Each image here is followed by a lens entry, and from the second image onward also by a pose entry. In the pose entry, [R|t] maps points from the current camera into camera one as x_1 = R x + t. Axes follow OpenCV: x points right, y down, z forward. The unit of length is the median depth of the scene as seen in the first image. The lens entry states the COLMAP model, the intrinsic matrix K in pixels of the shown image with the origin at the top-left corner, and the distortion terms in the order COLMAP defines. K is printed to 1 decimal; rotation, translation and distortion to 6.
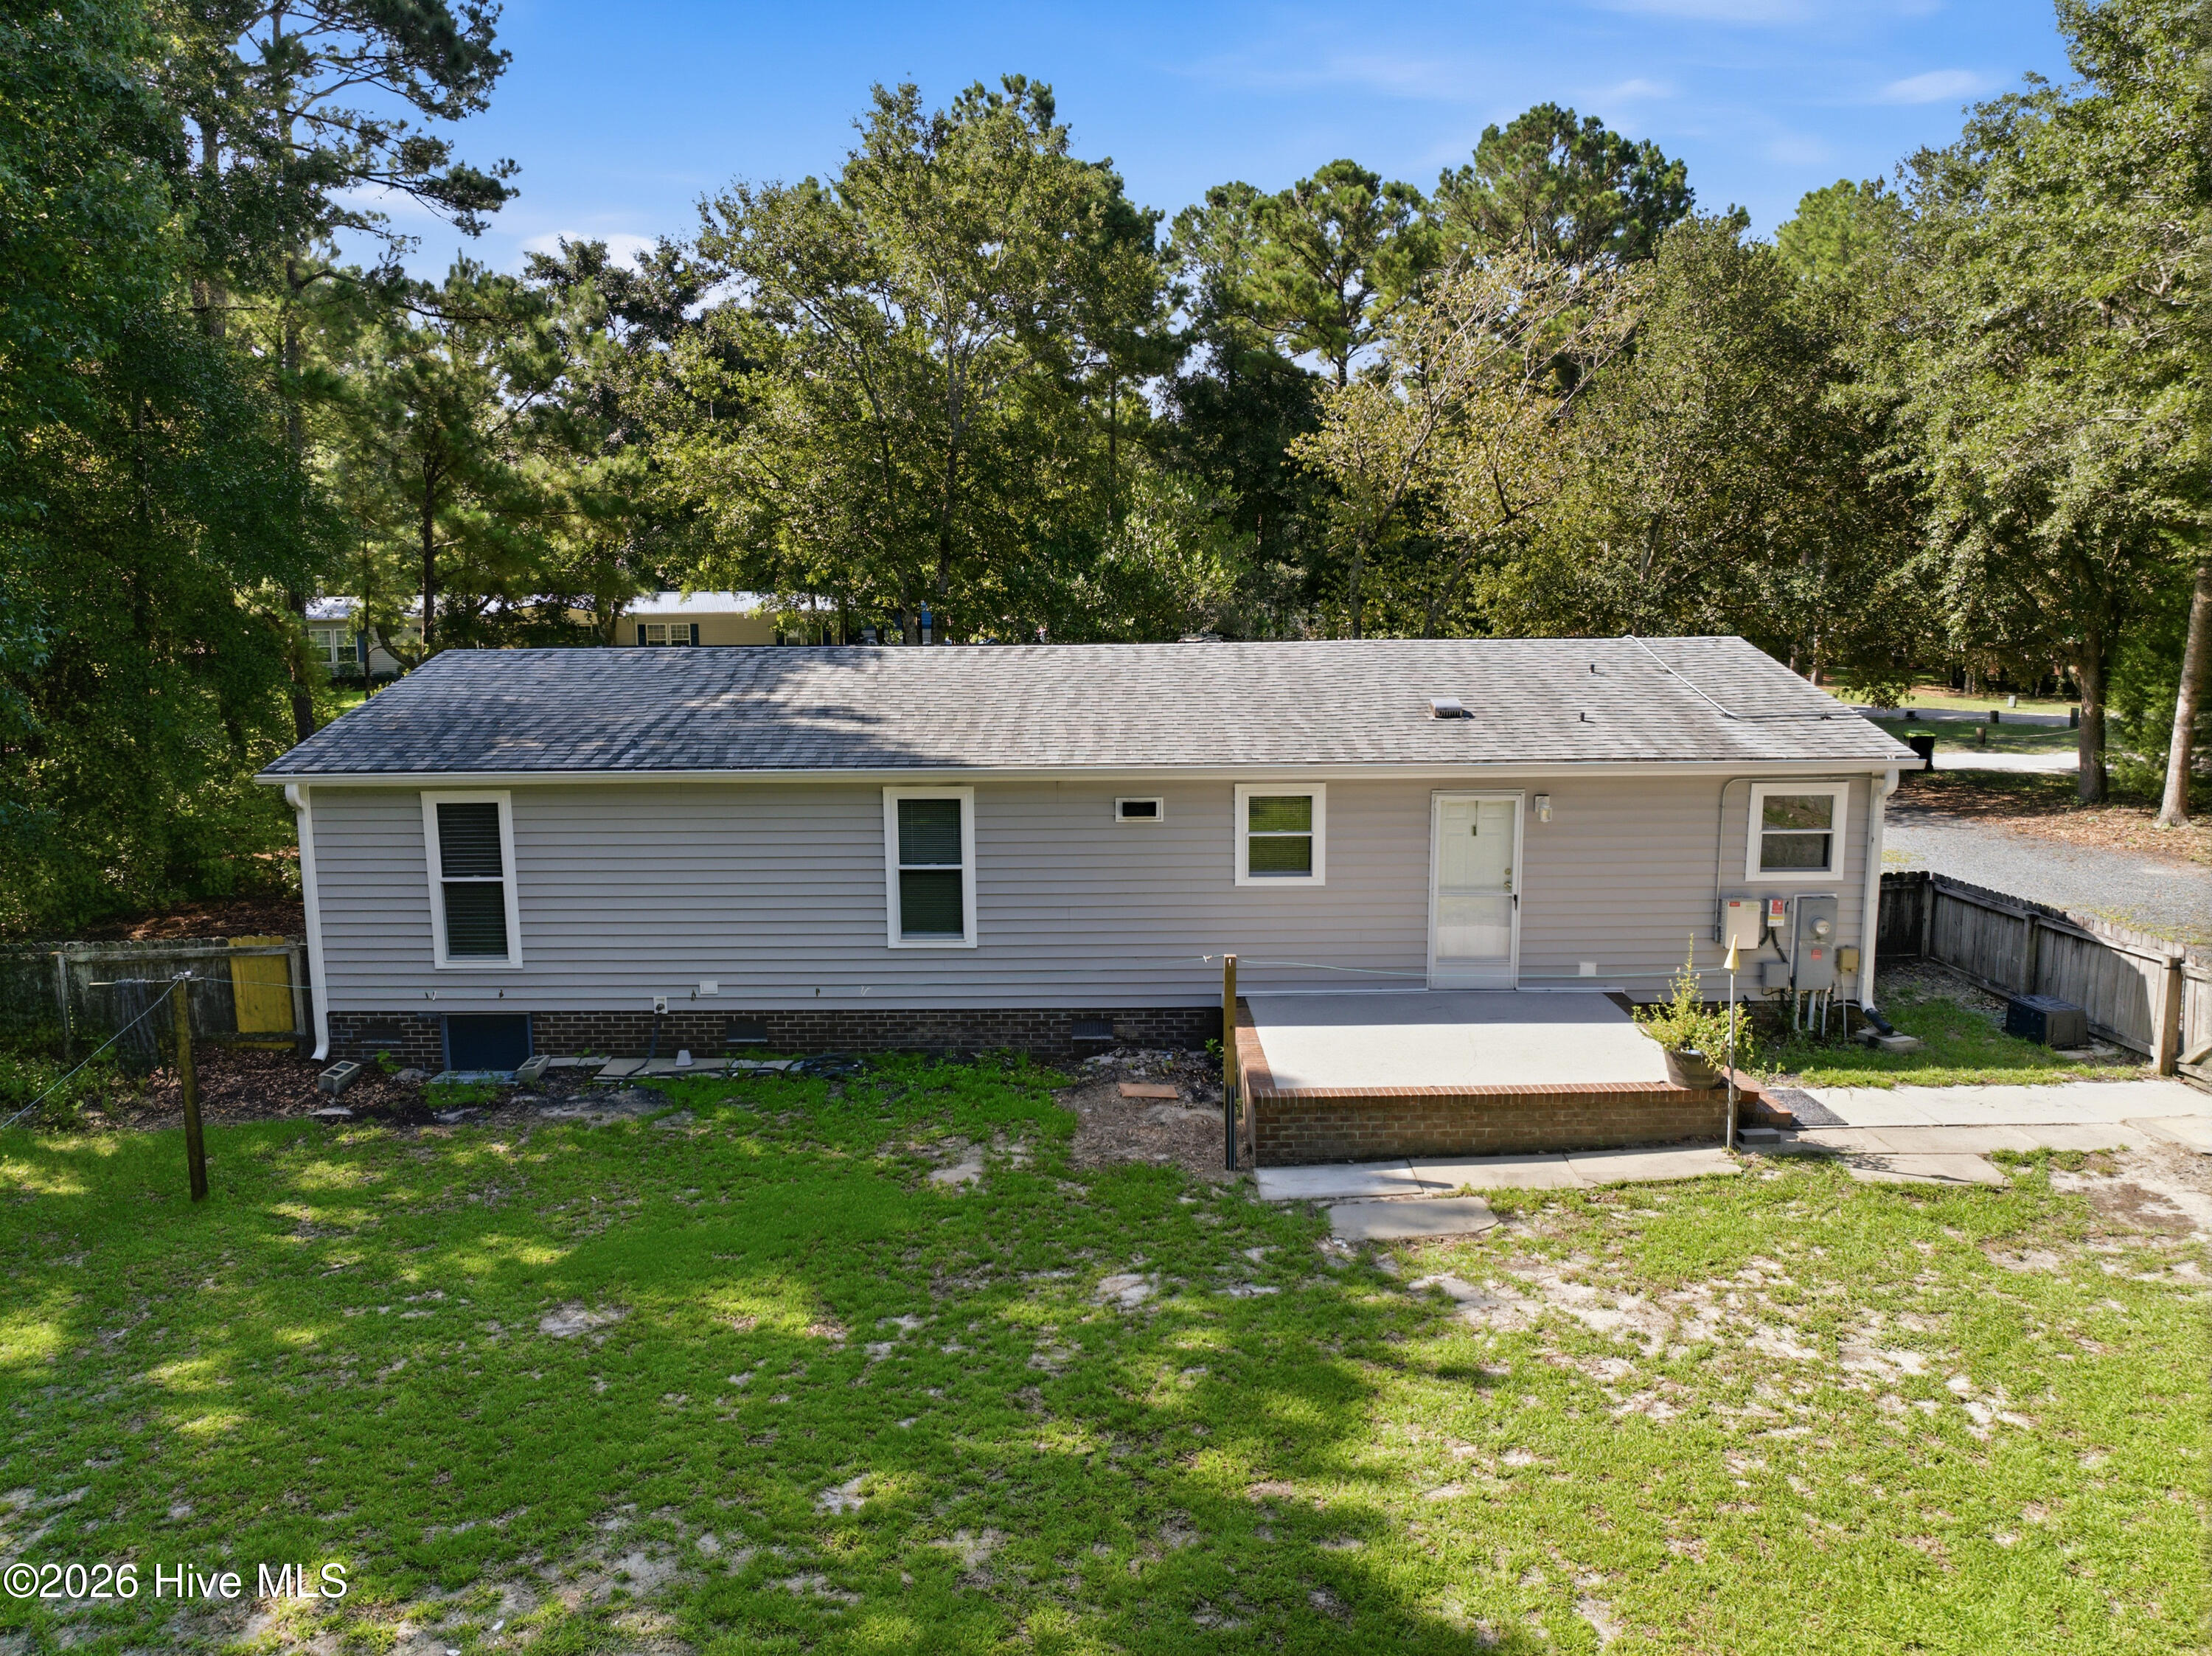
lens RADIAL K [[1544.6, 0, 1104.0], [0, 1544.6, 818.9], [0, 0, 1]] dist [-0.040281, 0.002876]
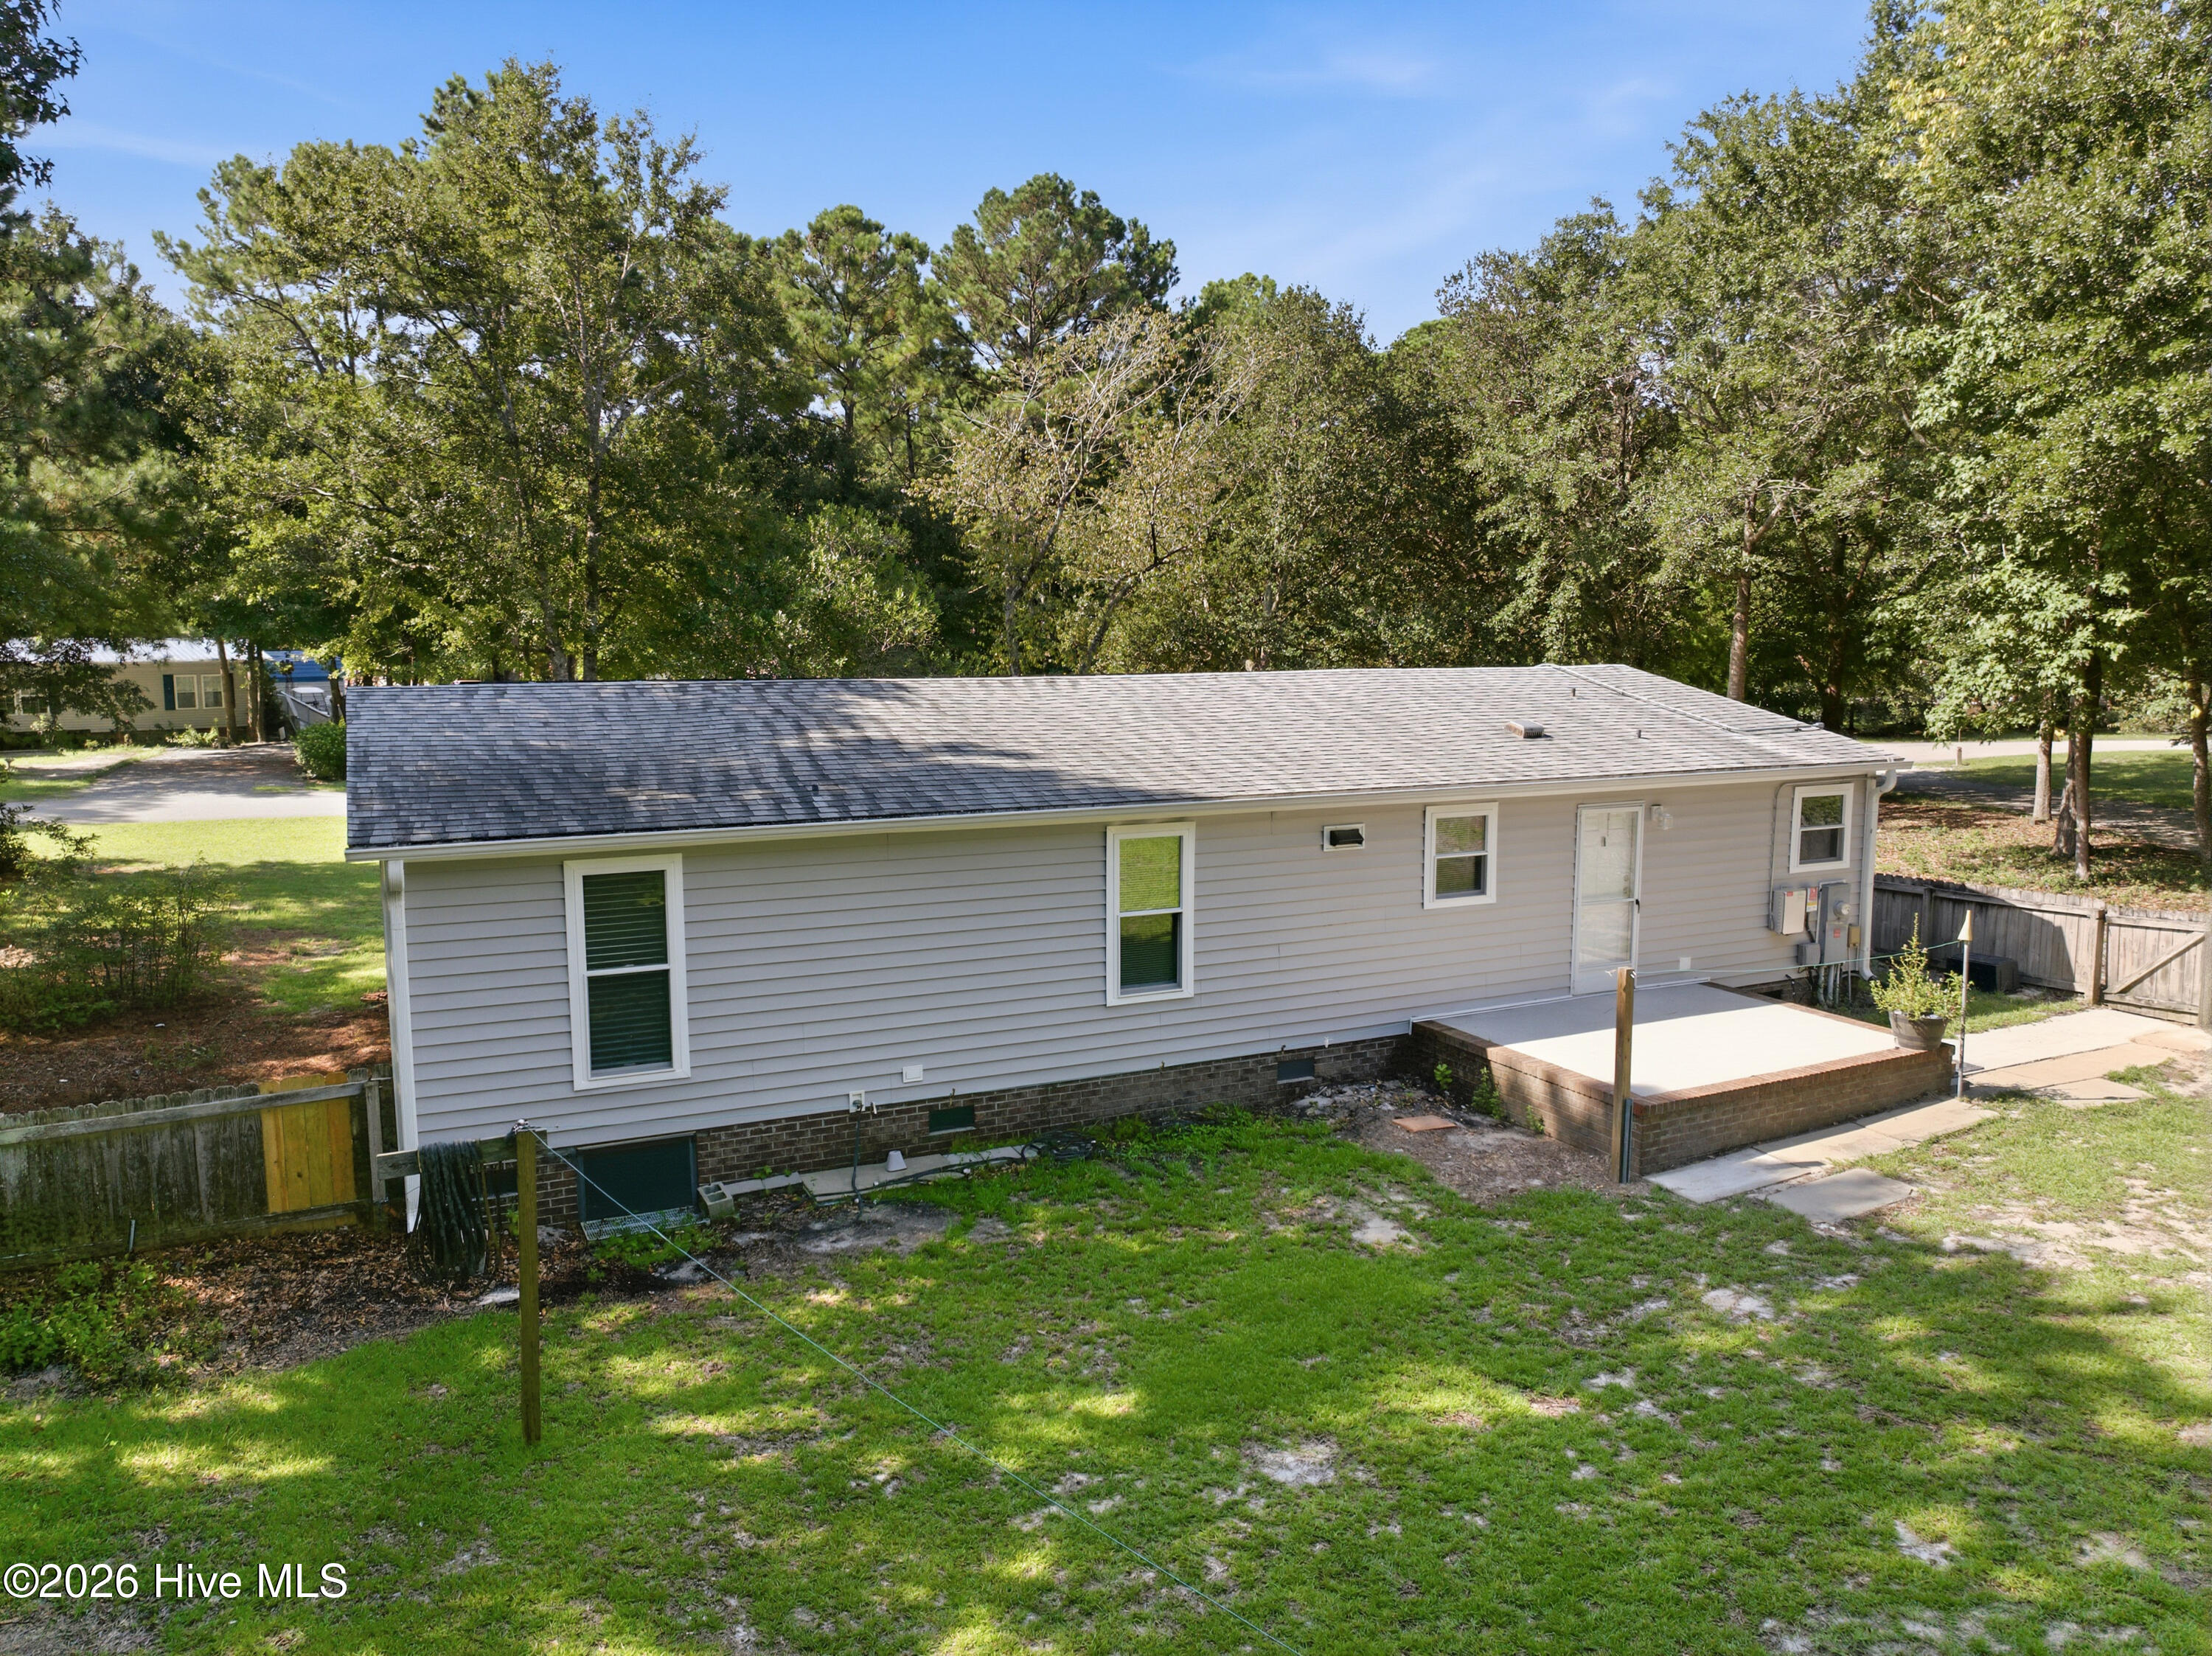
lens RADIAL K [[1544.6, 0, 1104.0], [0, 1544.6, 818.9], [0, 0, 1]] dist [-0.040281, 0.002876]
pose [[0.905026, -0.045396, 0.422927, -0.529584], [0.060256, 0.997944, -0.021825, -0.005751], [-0.421067, 0.045236, 0.905901, 0.187721]]
